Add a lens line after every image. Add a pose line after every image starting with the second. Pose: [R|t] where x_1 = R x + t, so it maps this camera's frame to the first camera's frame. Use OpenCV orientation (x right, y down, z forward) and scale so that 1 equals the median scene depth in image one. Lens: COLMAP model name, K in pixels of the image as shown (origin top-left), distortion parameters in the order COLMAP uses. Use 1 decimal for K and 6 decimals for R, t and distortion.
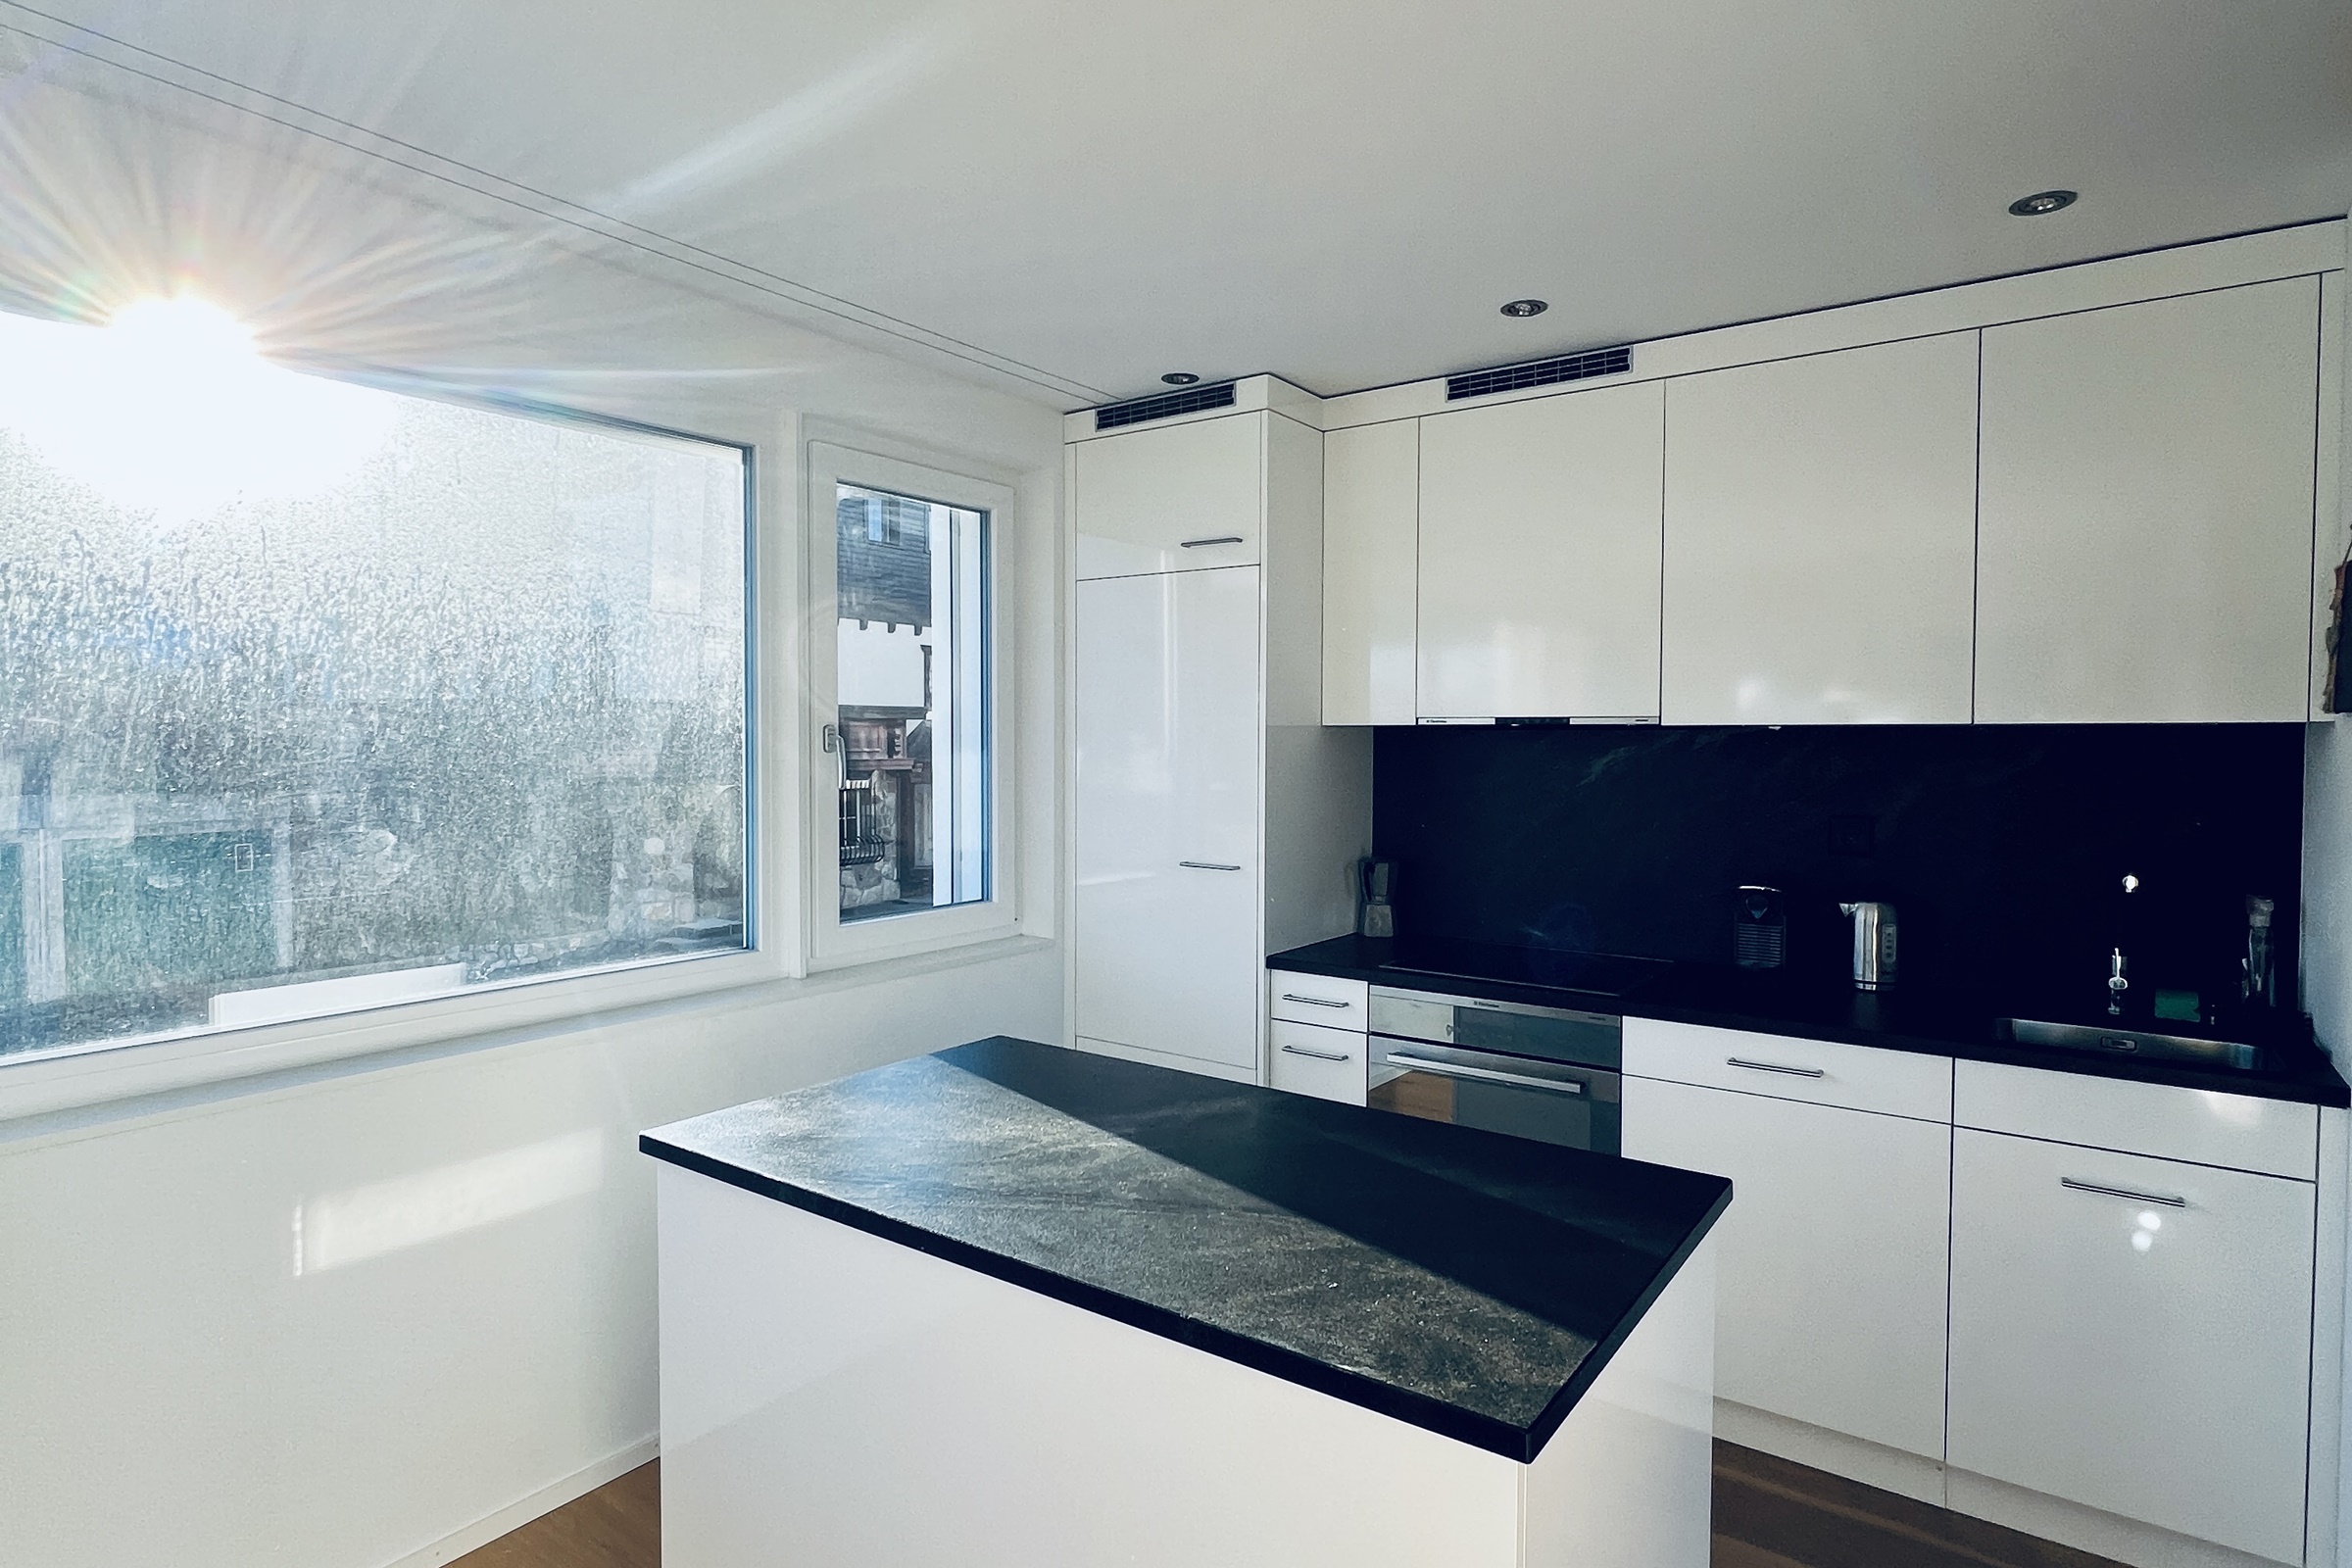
lens RADIAL K [[1179.6, 0, 1176.0], [0, 1179.6, 784.0], [0, 0, 1]] dist [-0.000371, 0.000061]
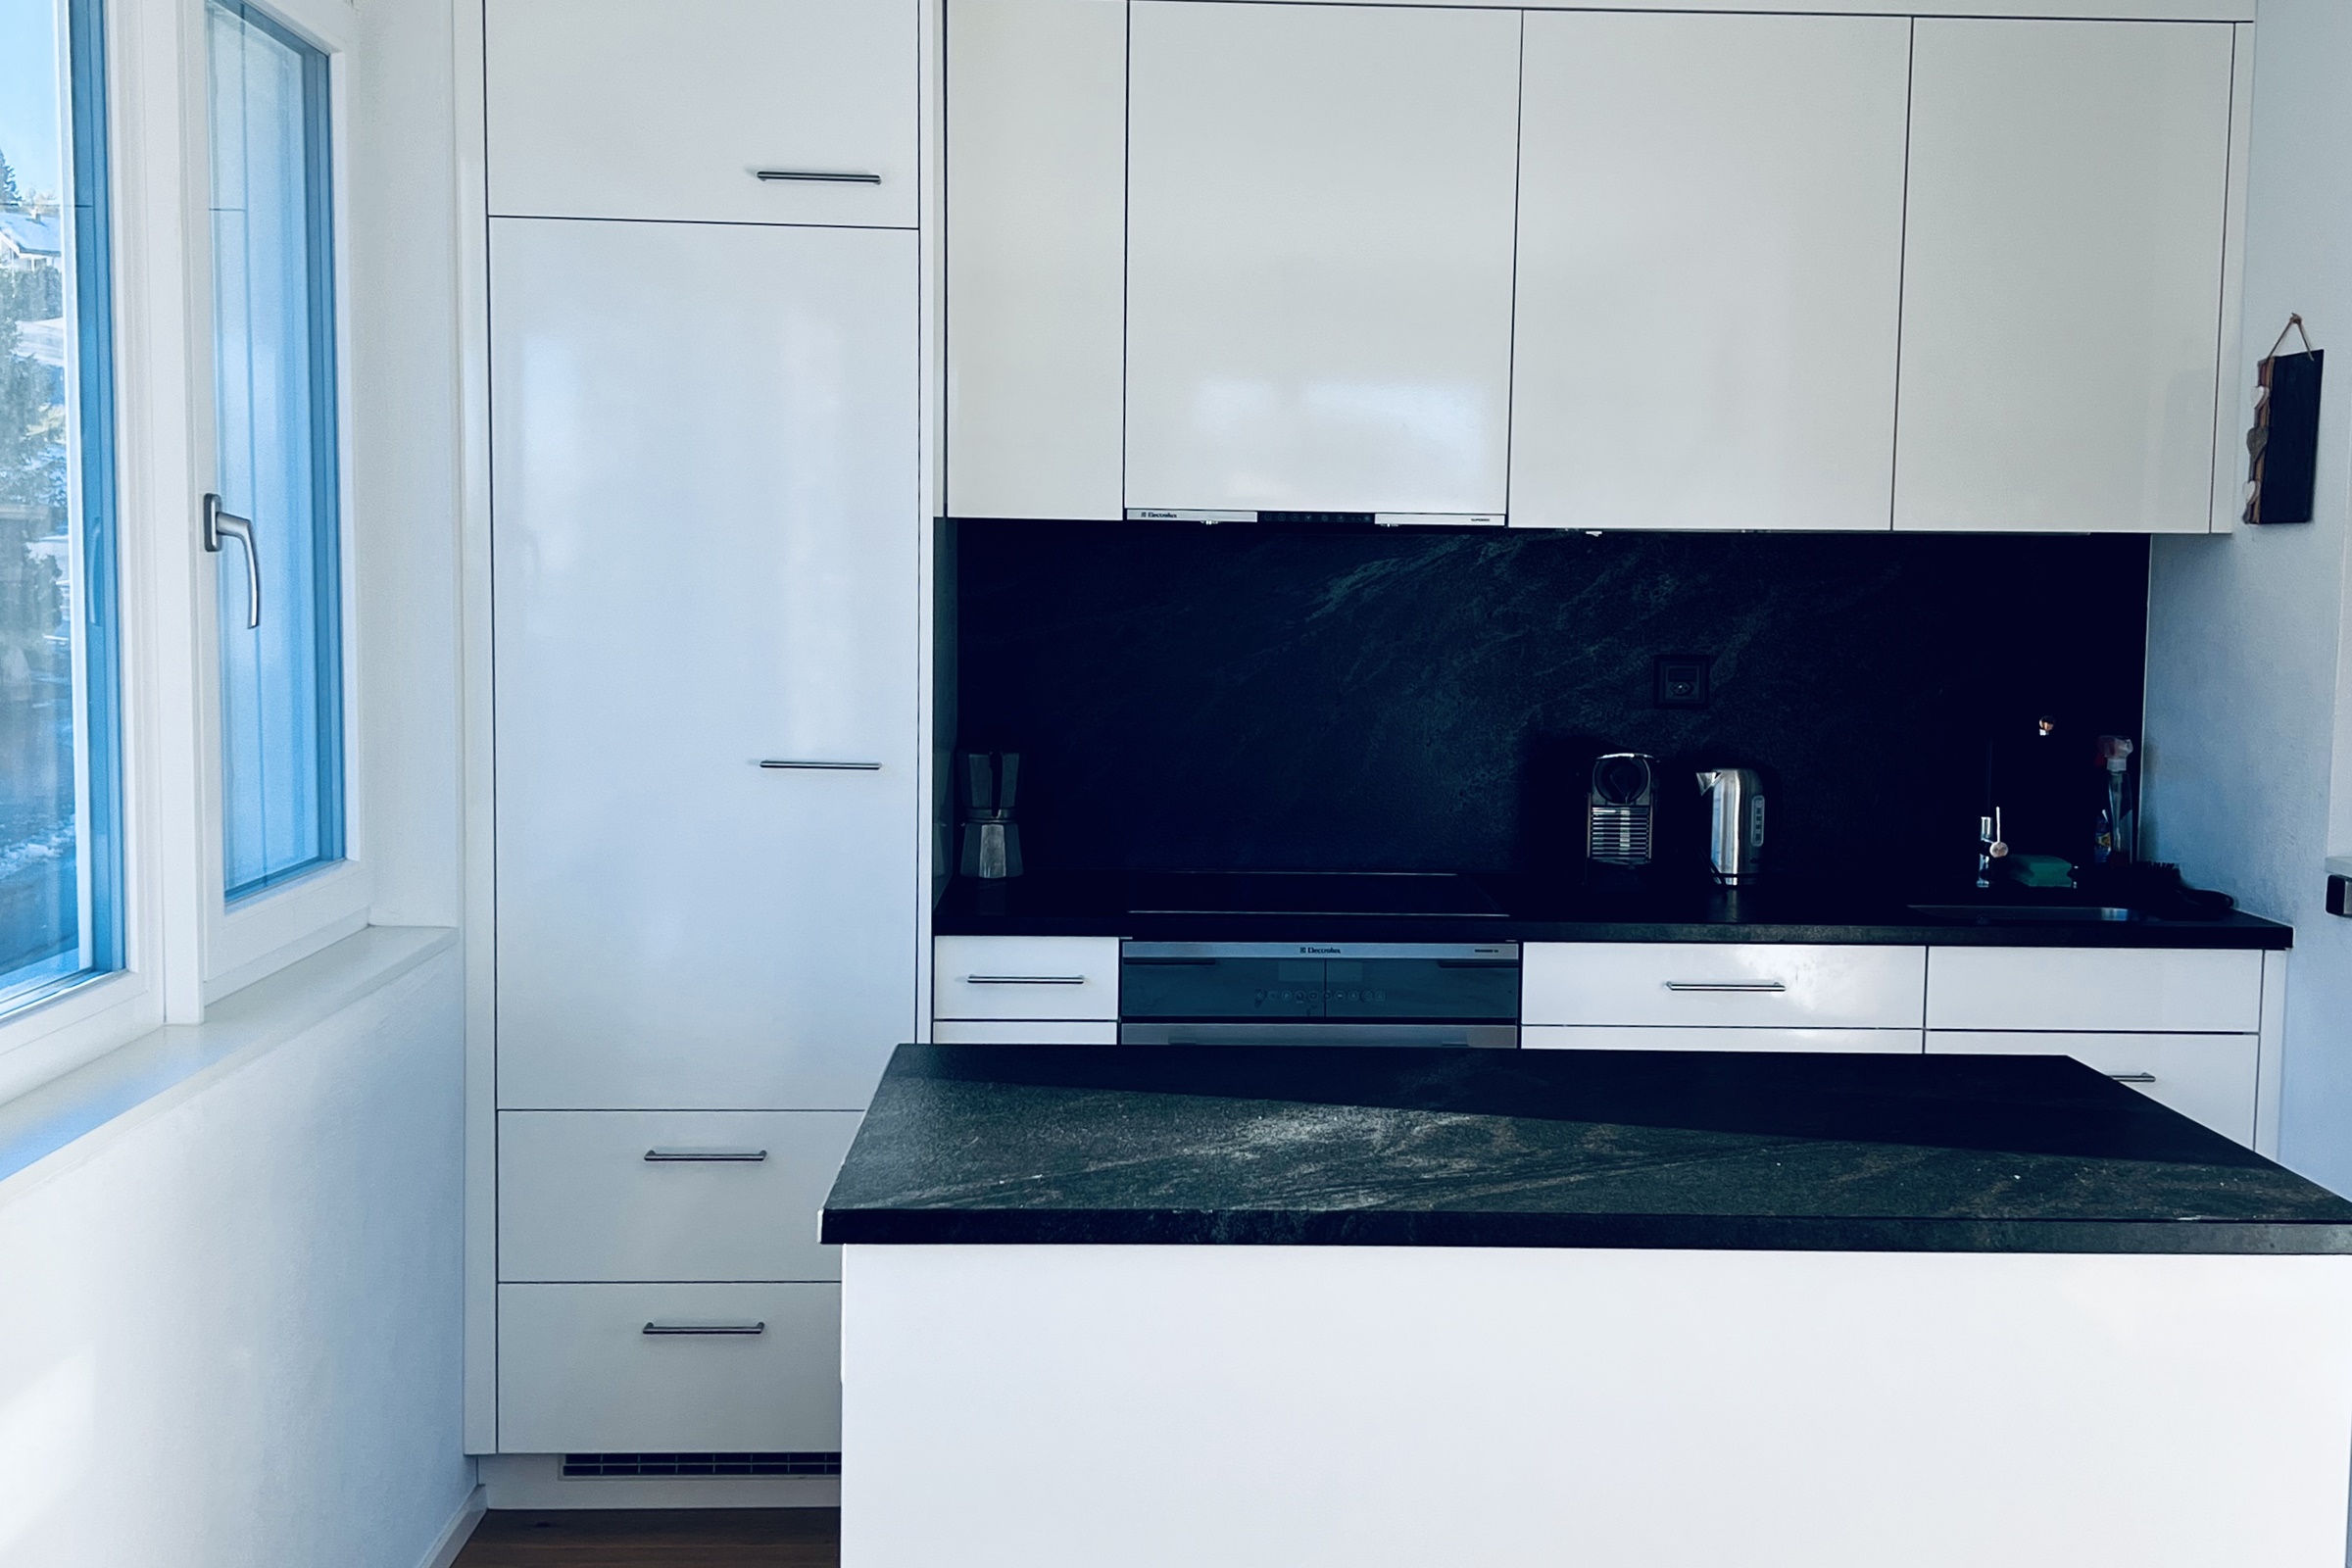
lens RADIAL K [[2371.8, 0, 1176.0], [0, 2371.8, 784.0], [0, 0, 1]] dist [0.178559, -0.393759]
pose [[0.812017, -0.046031, 0.581816, -0.579266], [0.009788, 0.997819, 0.065282, 0.007248], [-0.583552, -0.047316, 0.810696, -0.023924]]
